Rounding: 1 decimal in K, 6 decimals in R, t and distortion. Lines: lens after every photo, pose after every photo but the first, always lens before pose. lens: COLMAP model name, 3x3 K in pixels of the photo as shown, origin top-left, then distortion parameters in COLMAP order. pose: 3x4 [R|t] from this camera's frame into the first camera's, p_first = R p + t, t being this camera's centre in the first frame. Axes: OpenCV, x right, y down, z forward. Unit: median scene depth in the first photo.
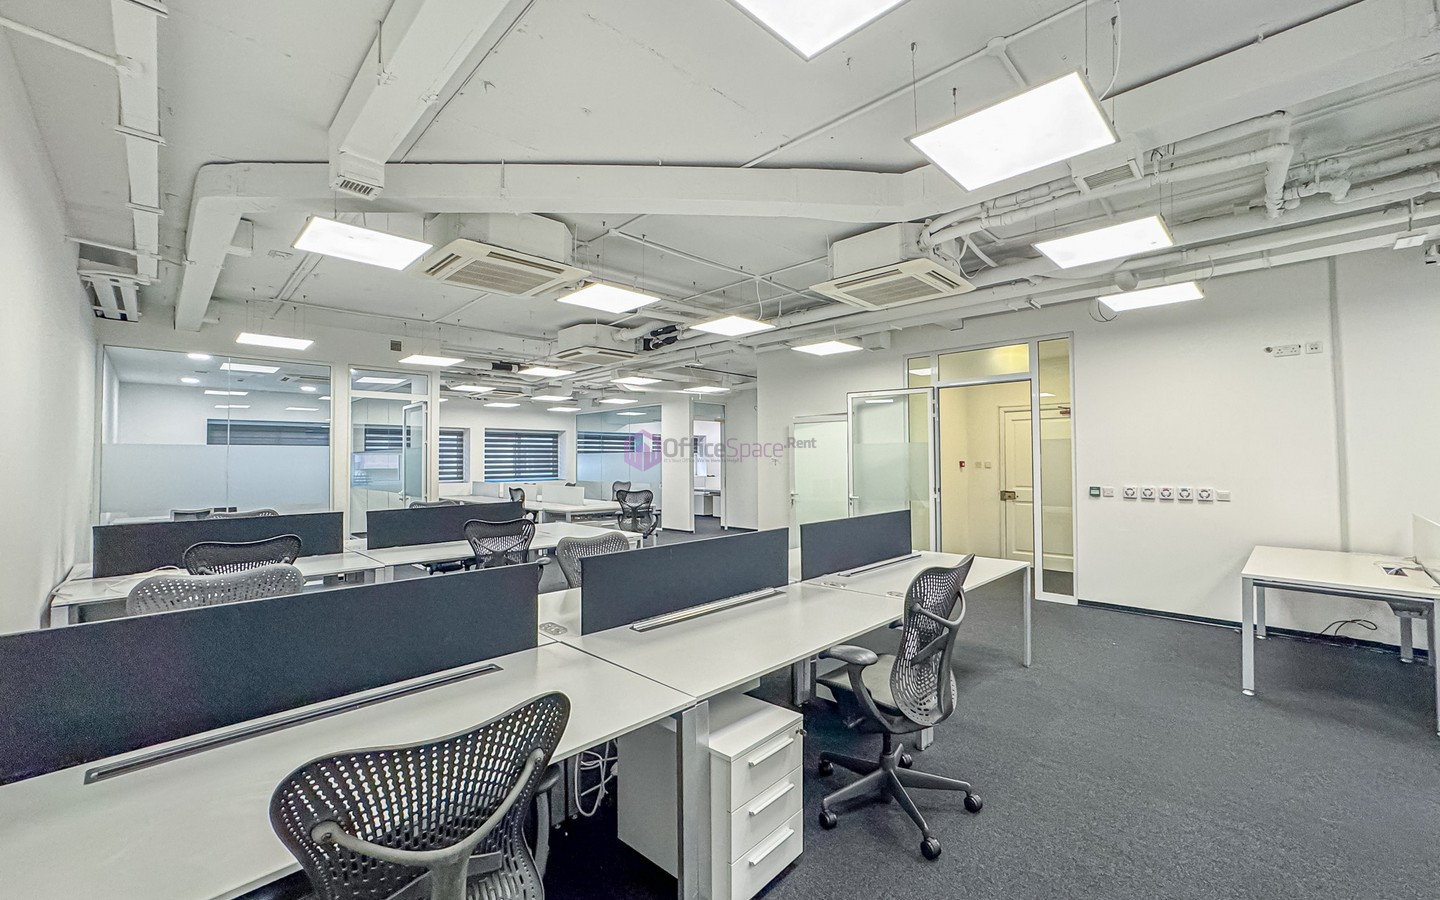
lens RADIAL K [[583.6, 0, 714.0], [0, 583.6, 457.7], [0, 0, 1]] dist [-0.022409, 0.008882]
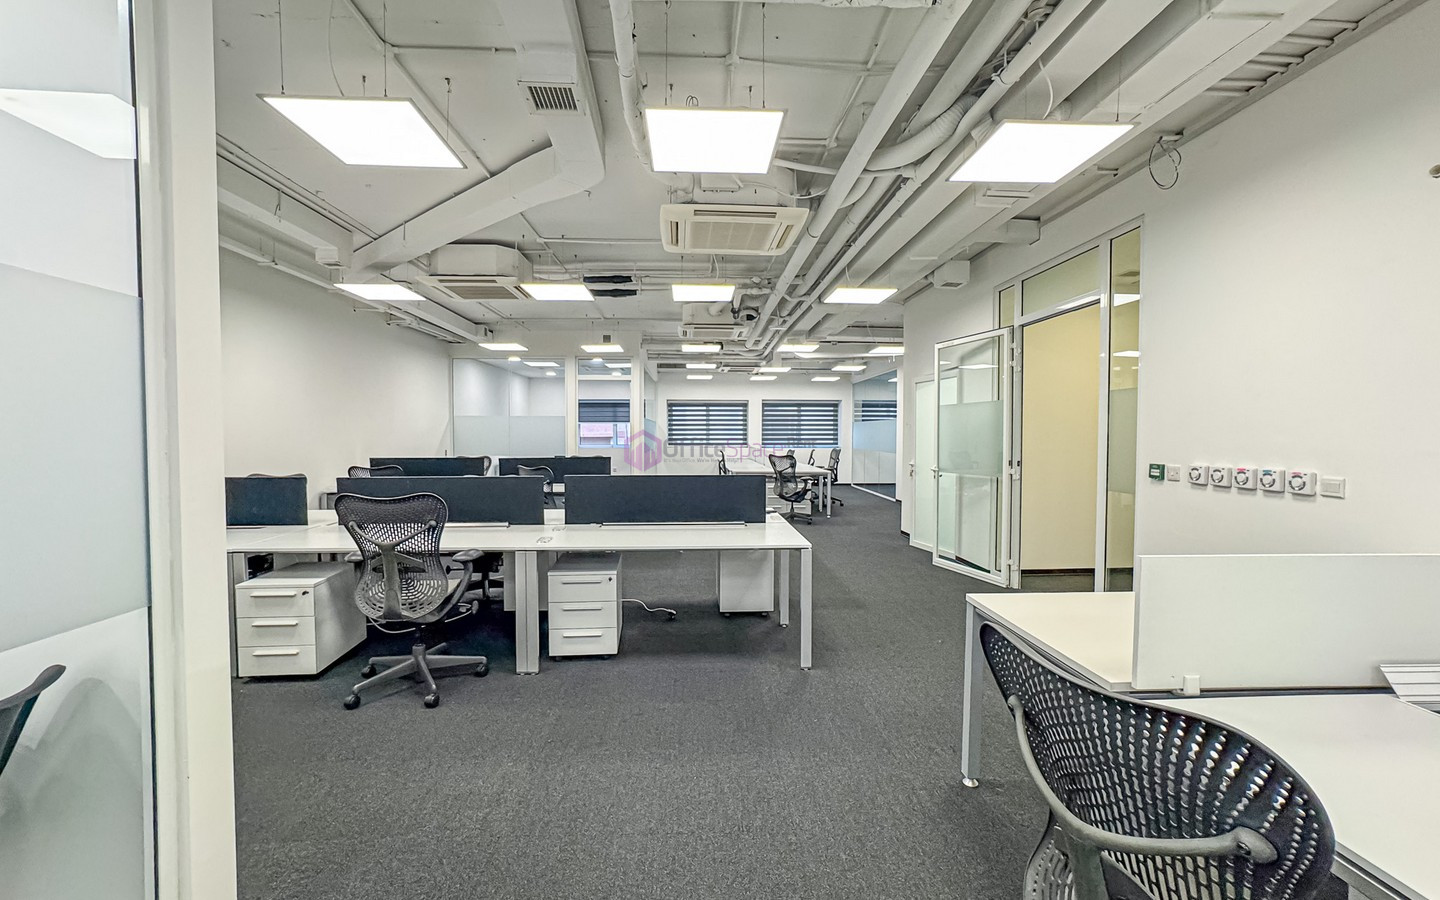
lens RADIAL K [[583.6, 0, 709.9], [0, 583.6, 453.0], [0, 0, 1]] dist [-0.022409, 0.008882]
pose [[0.741201, 0.029286, -0.670644, 0.432343], [-0.002171, 0.999147, 0.041233, 0.008941], [0.671280, -0.029106, 0.740632, 0.137143]]
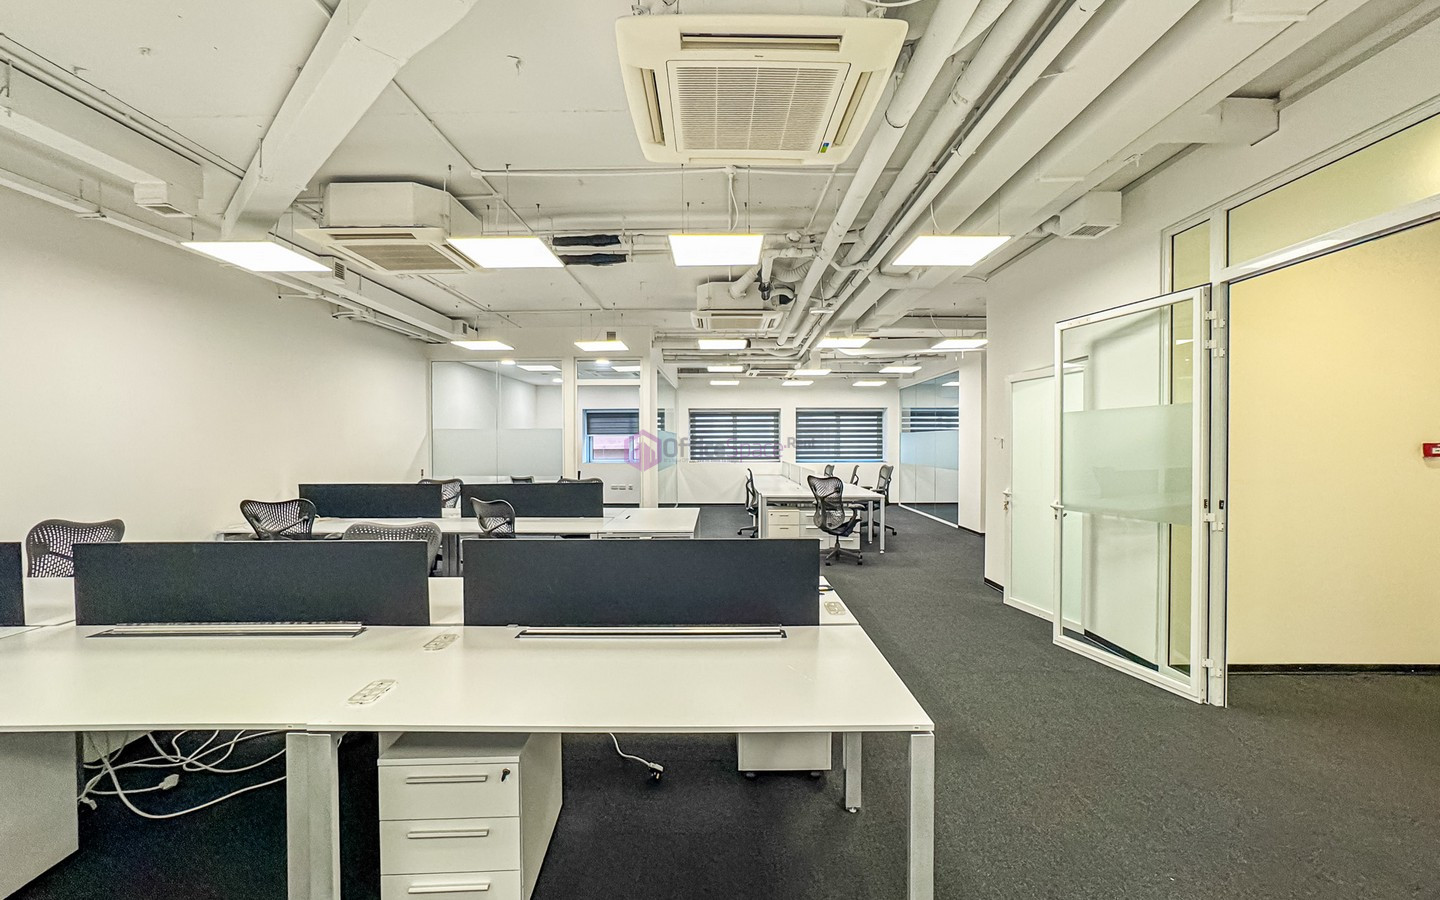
lens RADIAL K [[583.6, 0, 712.7], [0, 583.6, 451.4], [0, 0, 1]] dist [-0.022409, 0.008882]
pose [[0.708295, 0.014159, -0.705775, 0.309668], [0.002208, 0.999750, 0.022272, 0.001471], [0.705914, -0.017334, 0.708086, 0.286594]]
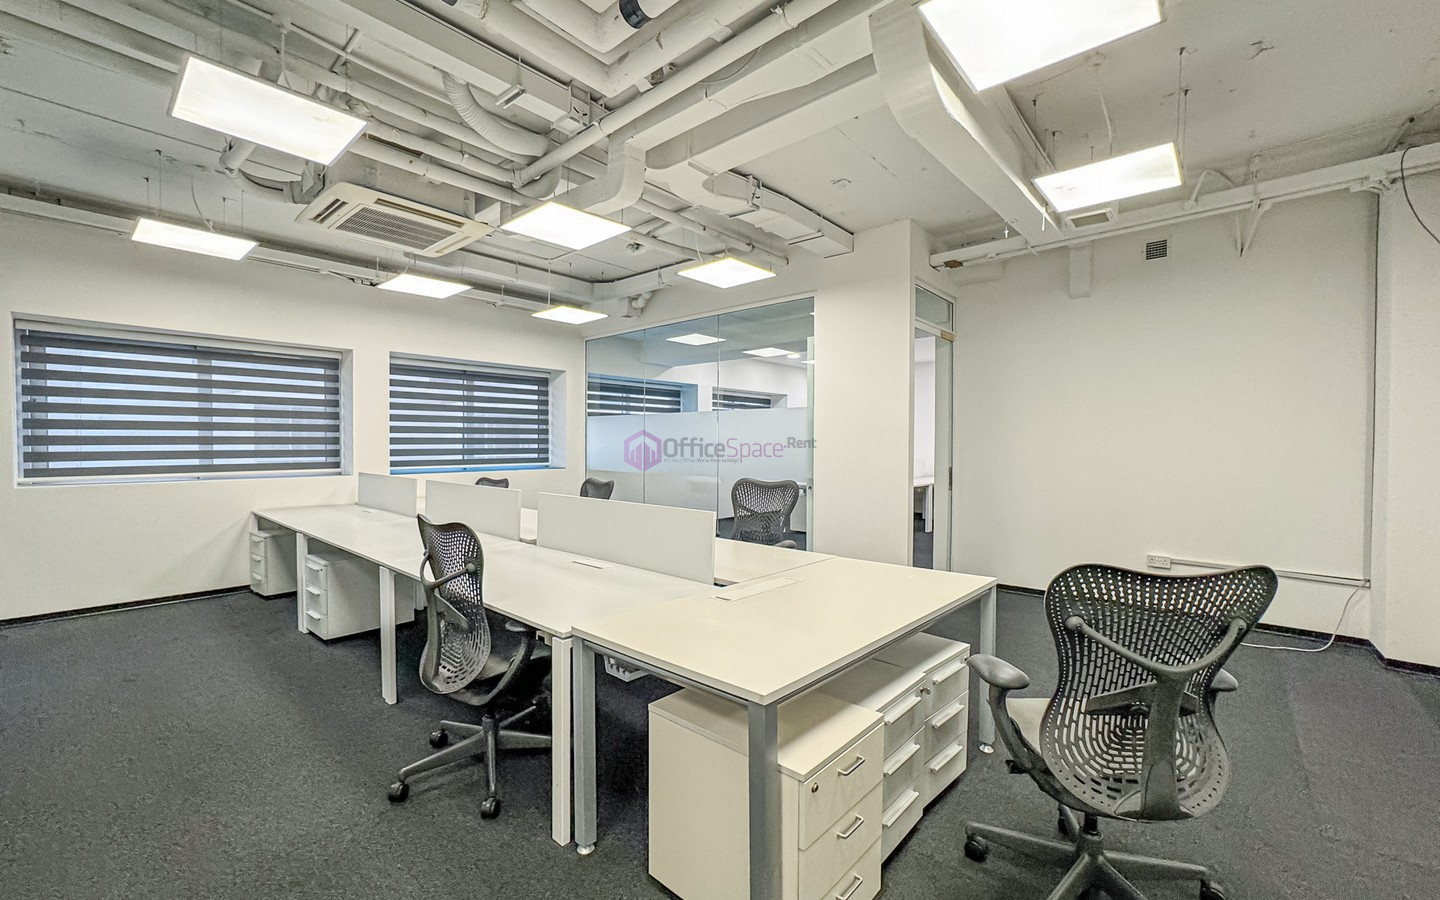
lens RADIAL K [[583.6, 0, 720.3], [0, 583.6, 449.0], [0, 0, 1]] dist [-0.022409, 0.008882]
pose [[0.996984, 0.016698, 0.075794, -0.259143], [-0.018581, 0.999534, 0.024208, 0.010847], [-0.075355, -0.025543, 0.996830, 0.798142]]
